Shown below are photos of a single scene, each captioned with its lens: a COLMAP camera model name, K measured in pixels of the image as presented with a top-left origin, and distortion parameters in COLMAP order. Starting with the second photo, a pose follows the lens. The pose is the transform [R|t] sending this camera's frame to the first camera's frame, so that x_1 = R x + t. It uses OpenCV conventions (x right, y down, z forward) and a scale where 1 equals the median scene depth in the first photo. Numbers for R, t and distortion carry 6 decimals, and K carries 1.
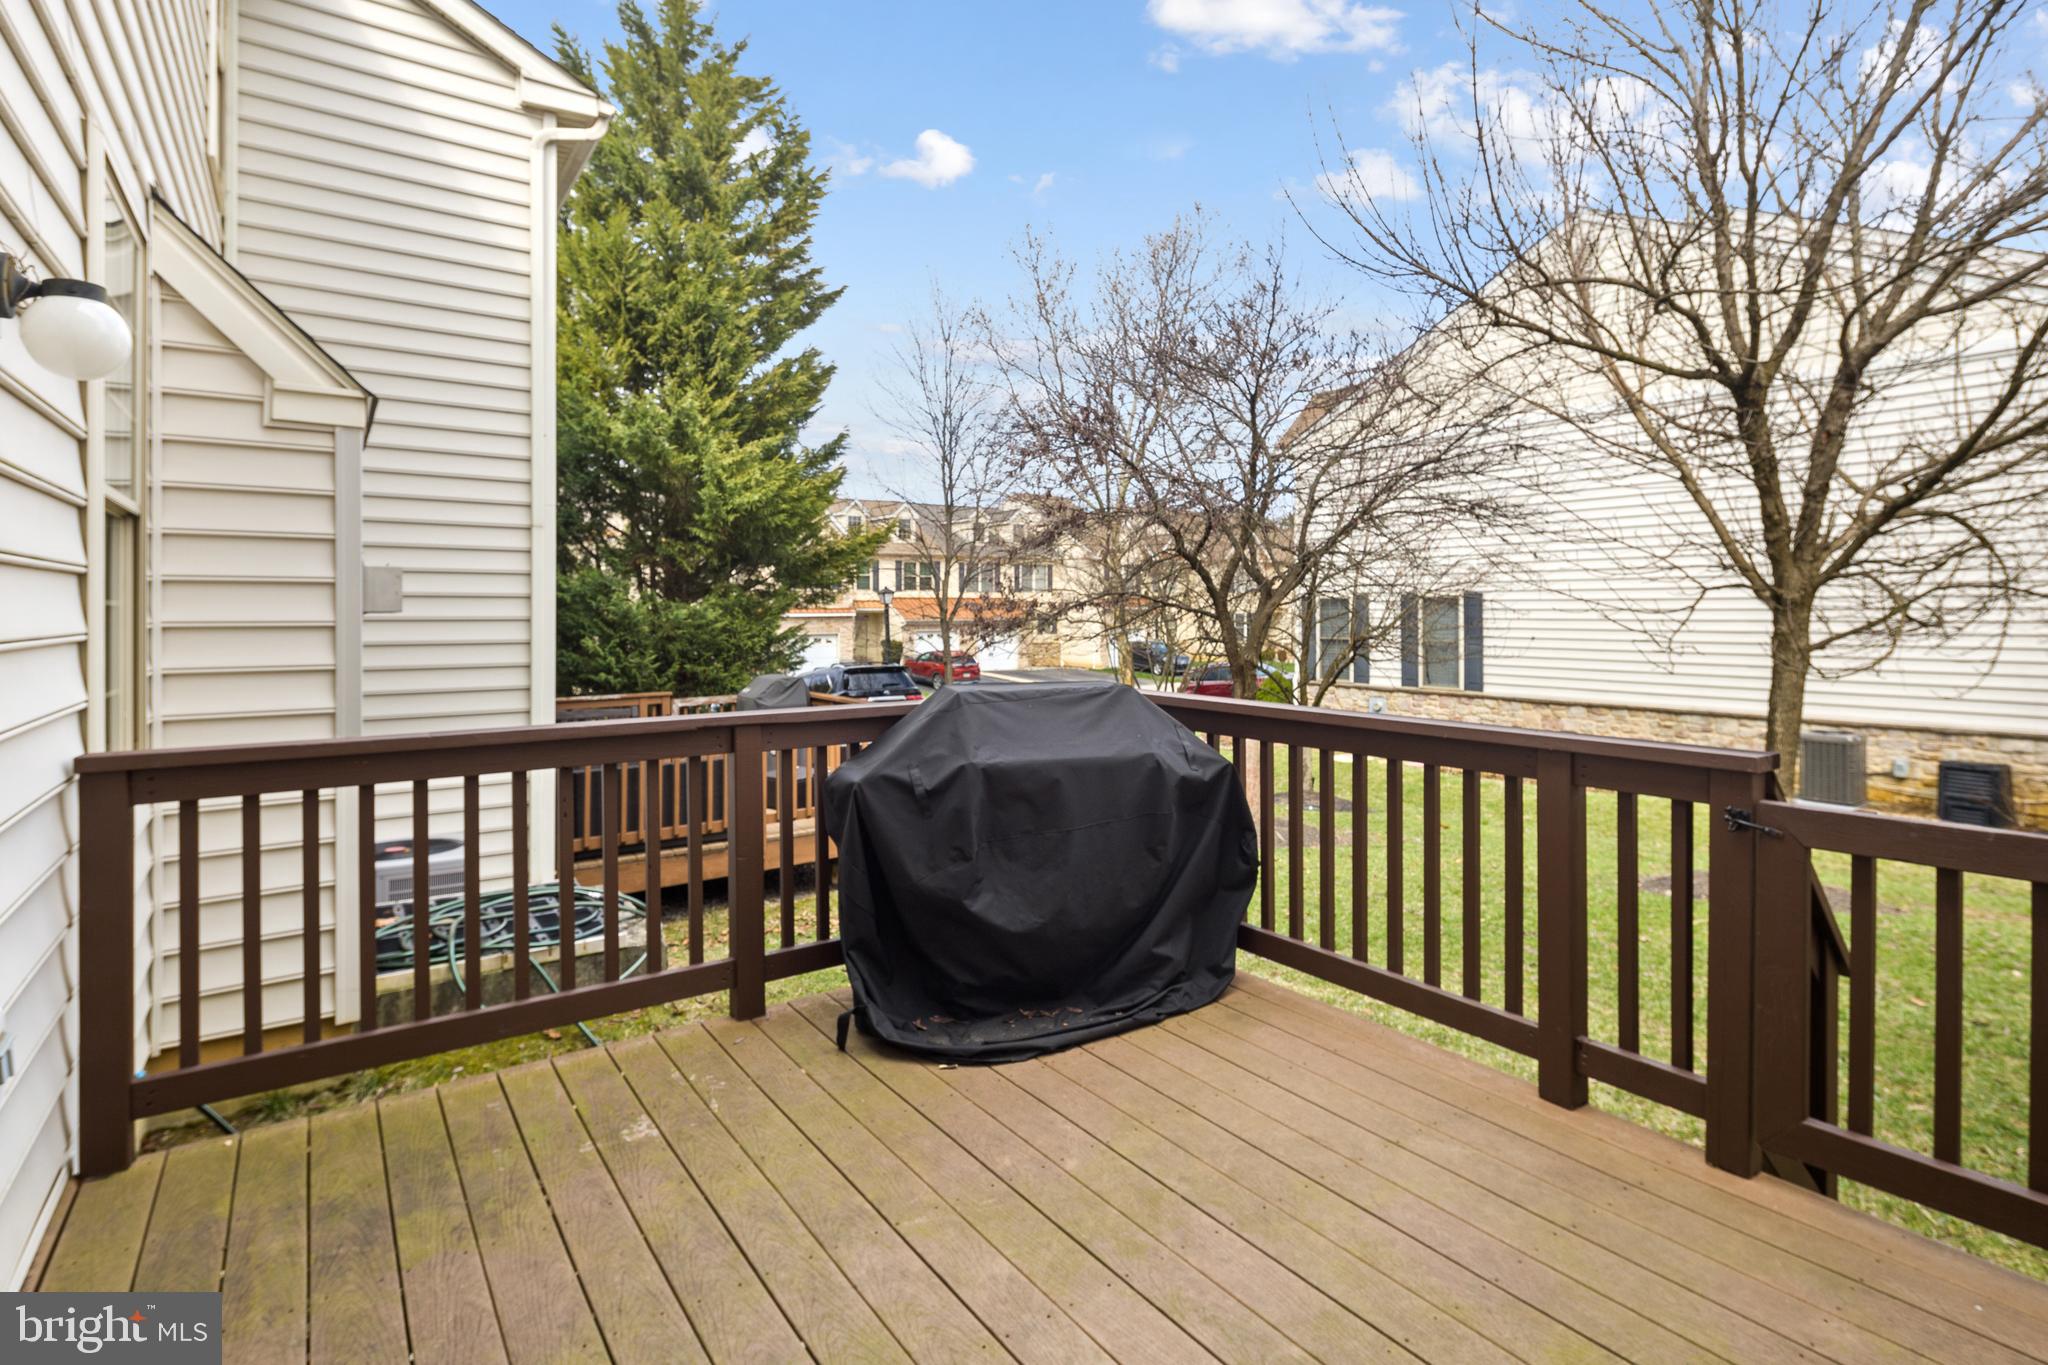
lens RADIAL K [[1012.2, 0, 1061.4], [0, 1012.2, 574.4], [0, 0, 1]] dist [-0.000221, -0.000476]
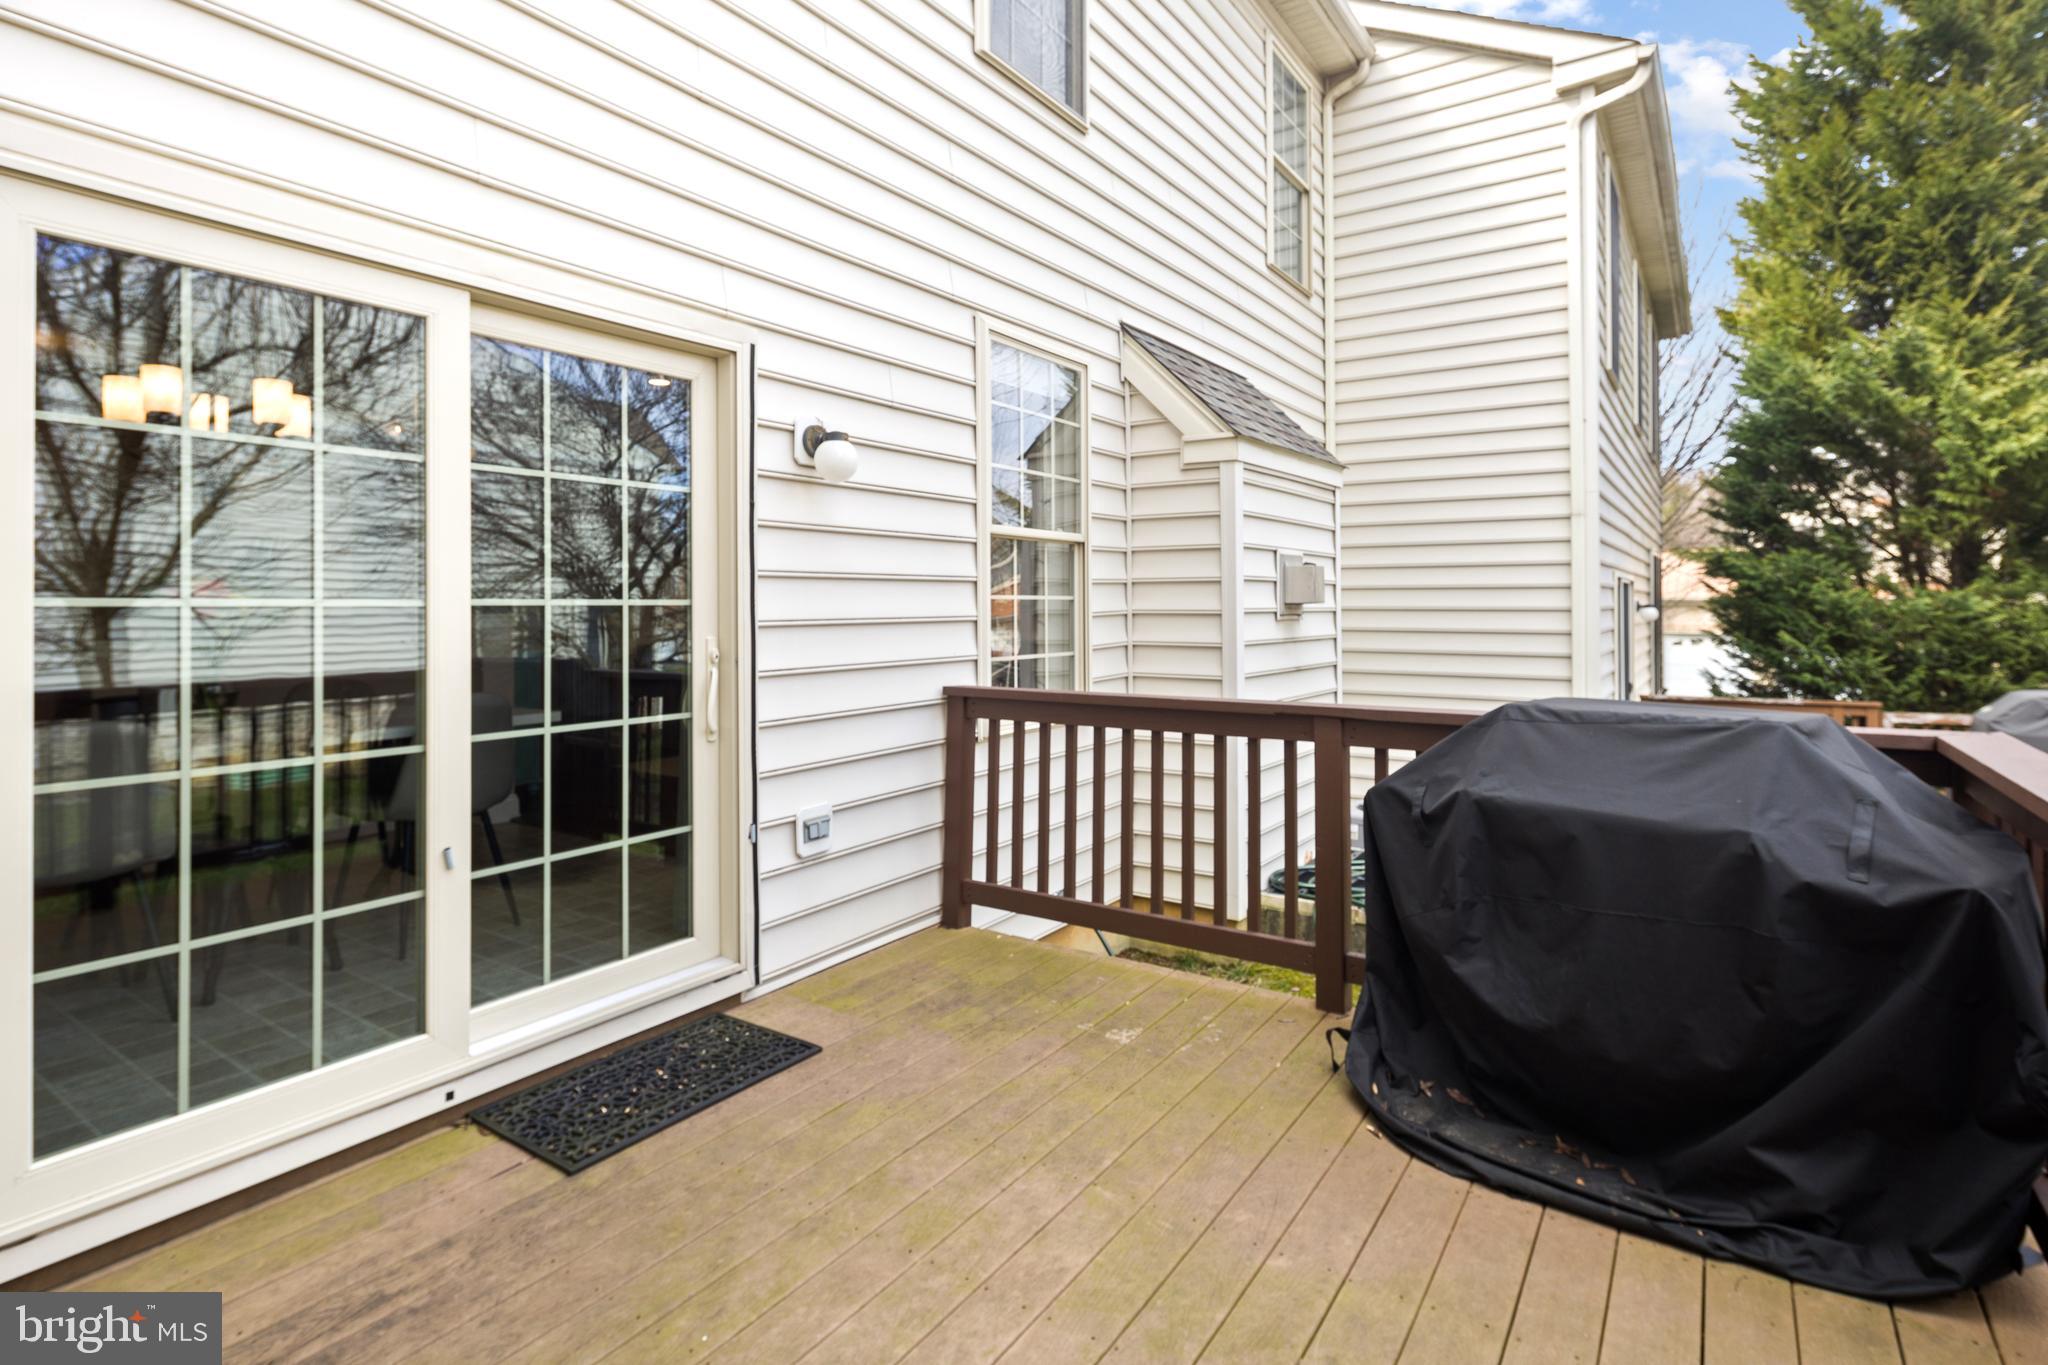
lens RADIAL K [[1026.2, 0, 1029.5], [0, 1026.2, 565.4], [0, 0, 1]] dist [0.001360, -0.000804]
pose [[0.336429, -0.033817, -0.941102, 0.469975], [0.036107, 0.999083, -0.022993, 0.010182], [0.941017, -0.026245, 0.337341, 0.328904]]
